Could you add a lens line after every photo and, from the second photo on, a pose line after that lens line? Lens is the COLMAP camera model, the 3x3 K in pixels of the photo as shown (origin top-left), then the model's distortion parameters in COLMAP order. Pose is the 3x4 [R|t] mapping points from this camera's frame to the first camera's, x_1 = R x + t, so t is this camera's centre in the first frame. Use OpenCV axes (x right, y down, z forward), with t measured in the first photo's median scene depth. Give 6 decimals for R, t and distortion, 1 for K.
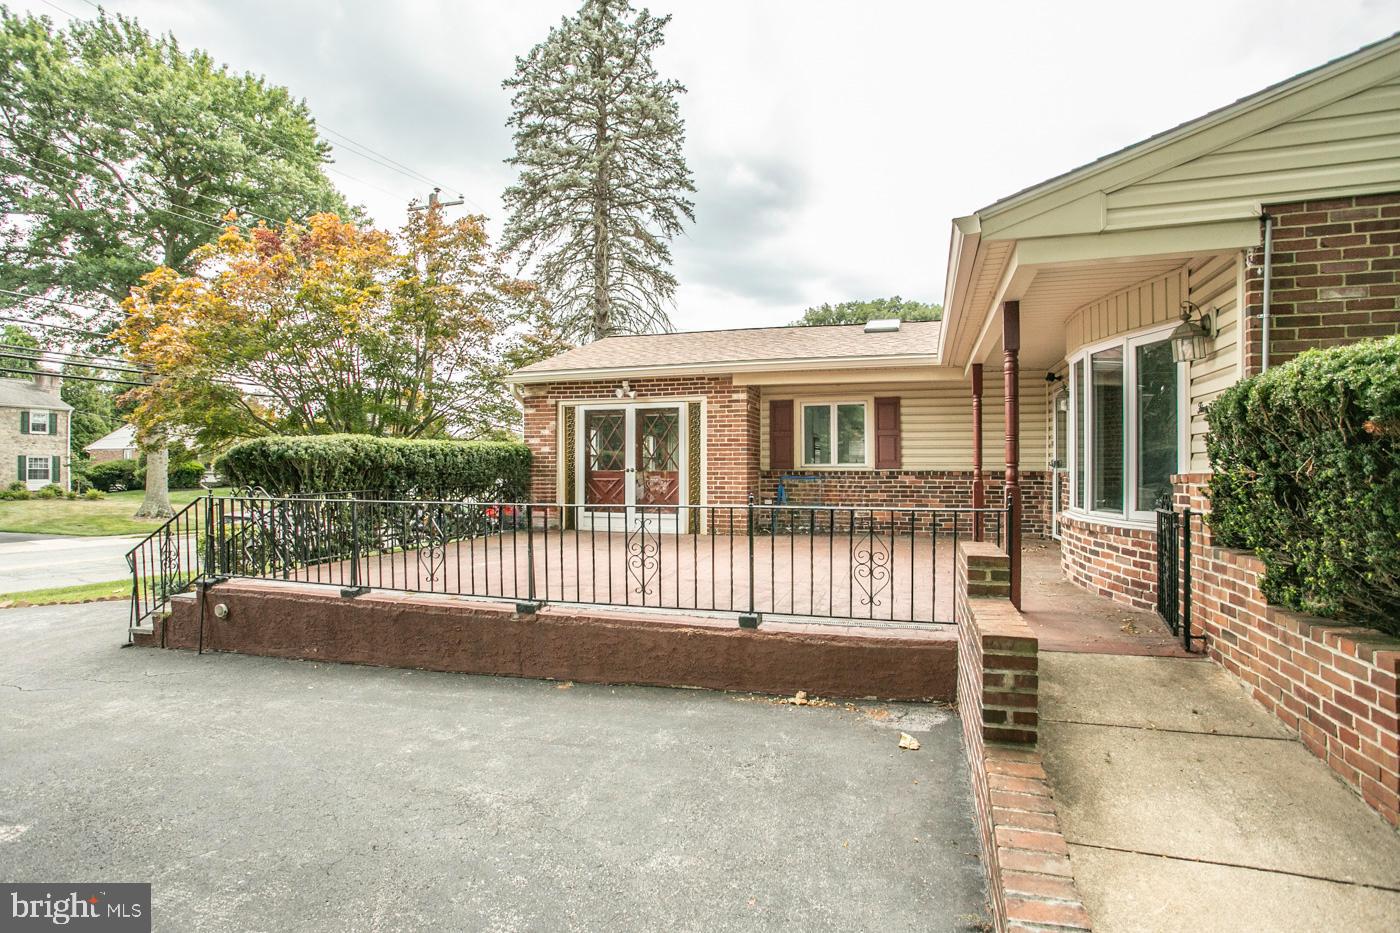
lens RADIAL K [[701.8, 0, 678.4], [0, 701.8, 472.5], [0, 0, 1]] dist [-0.070683, 0.029983]
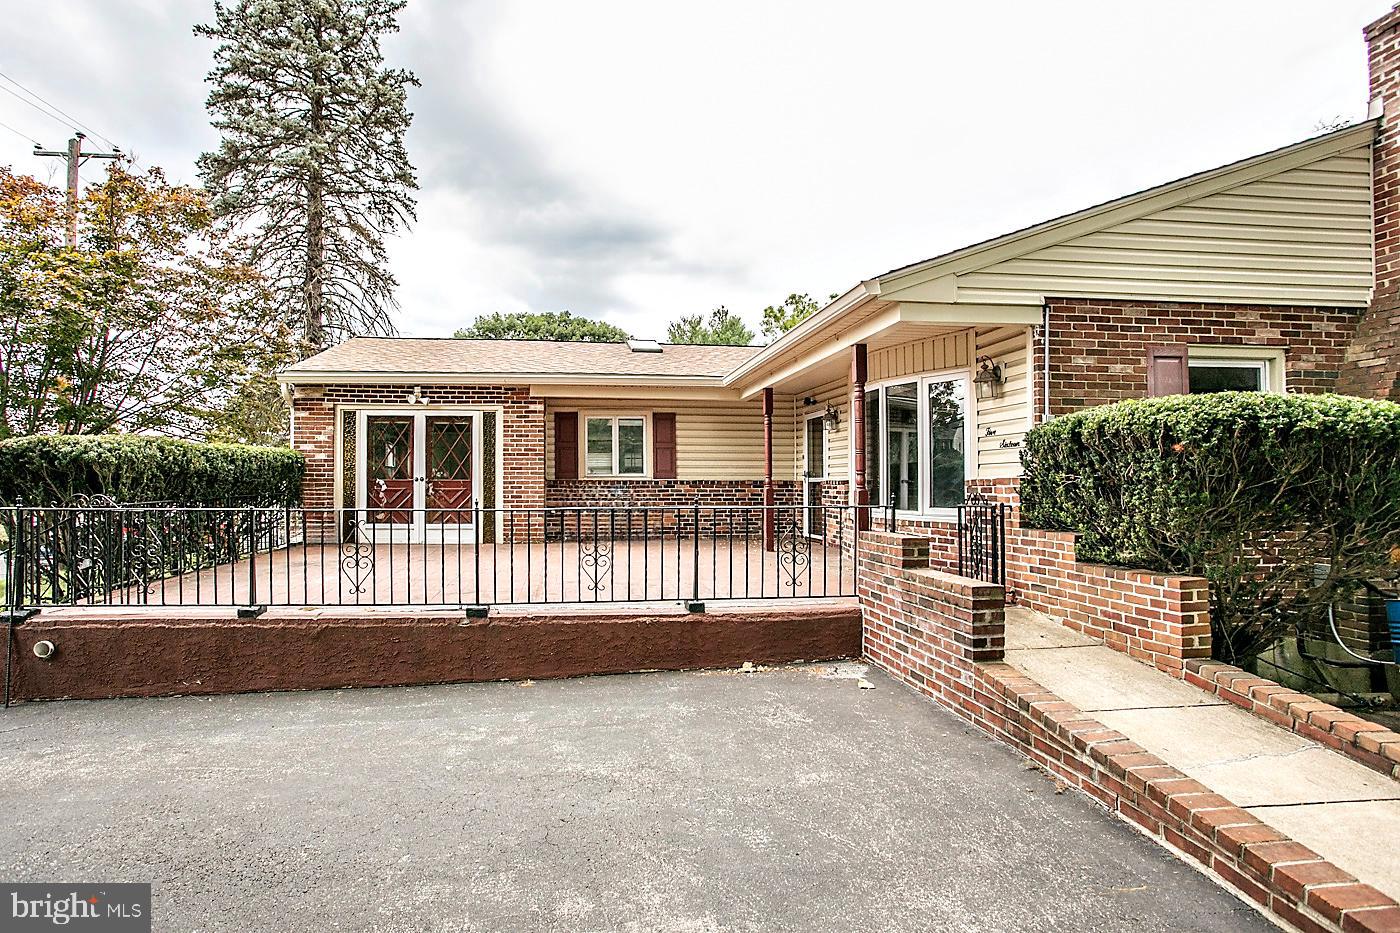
lens RADIAL K [[701.8, 0, 678.4], [0, 701.8, 472.5], [0, 0, 1]] dist [-0.070683, 0.029983]
pose [[0.913390, 0.005270, 0.407051, -0.281860], [0.001729, 0.999857, -0.016826, 0.008127], [-0.407081, 0.016073, 0.913251, -0.028628]]
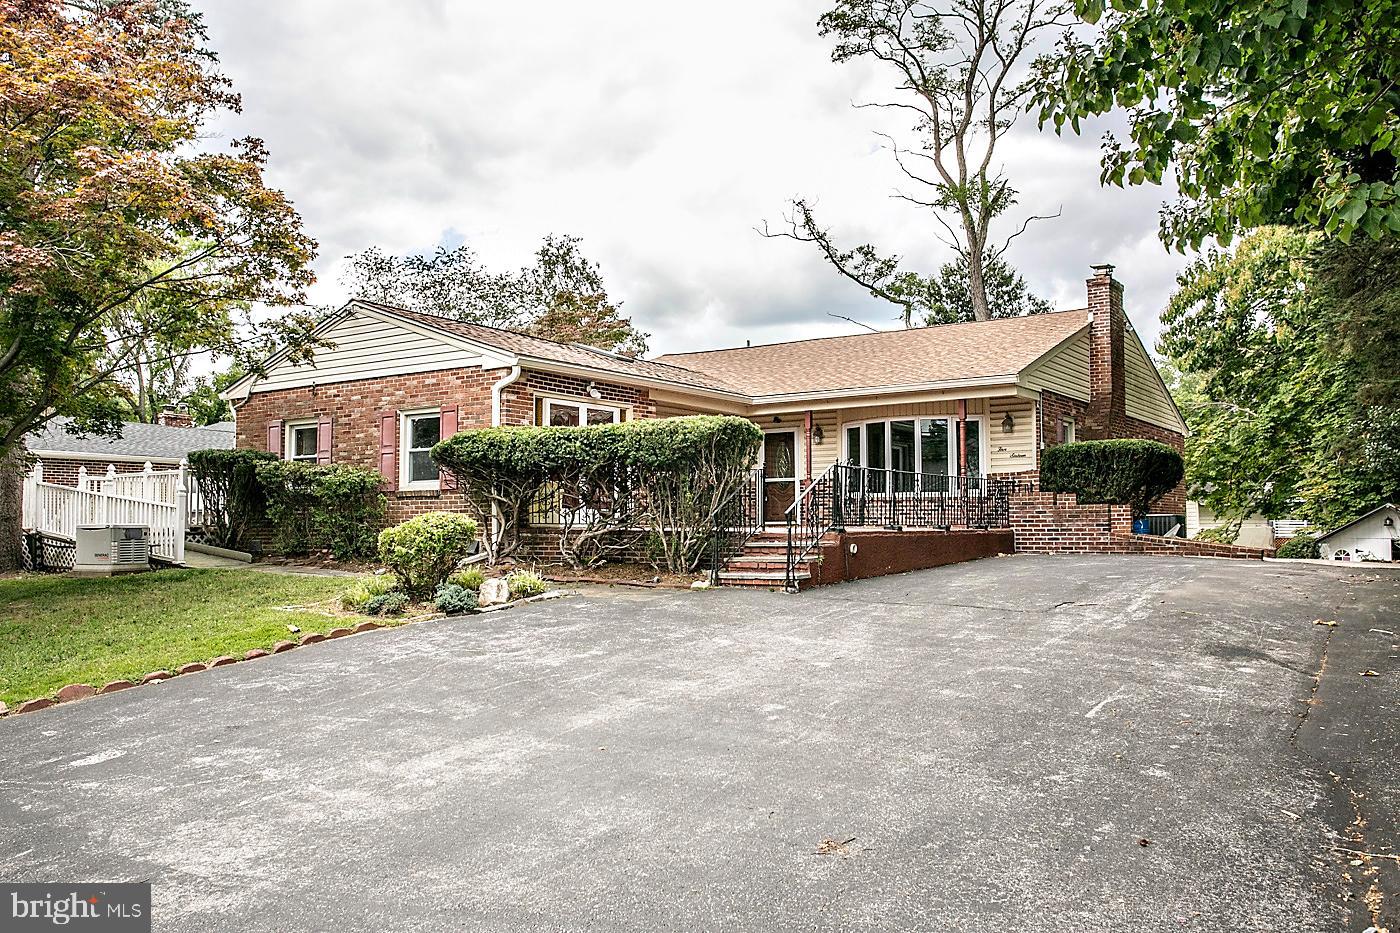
lens RADIAL K [[1170.2, 0, 700.0], [0, 1170.2, 466.5], [0, 0, 1]] dist [0.000562, 0.000072]
pose [[0.259267, 0.053621, 0.964316, -3.582518], [0.011936, 0.998203, -0.058714, 0.209504], [-0.965732, 0.026733, 0.258162, 0.852426]]
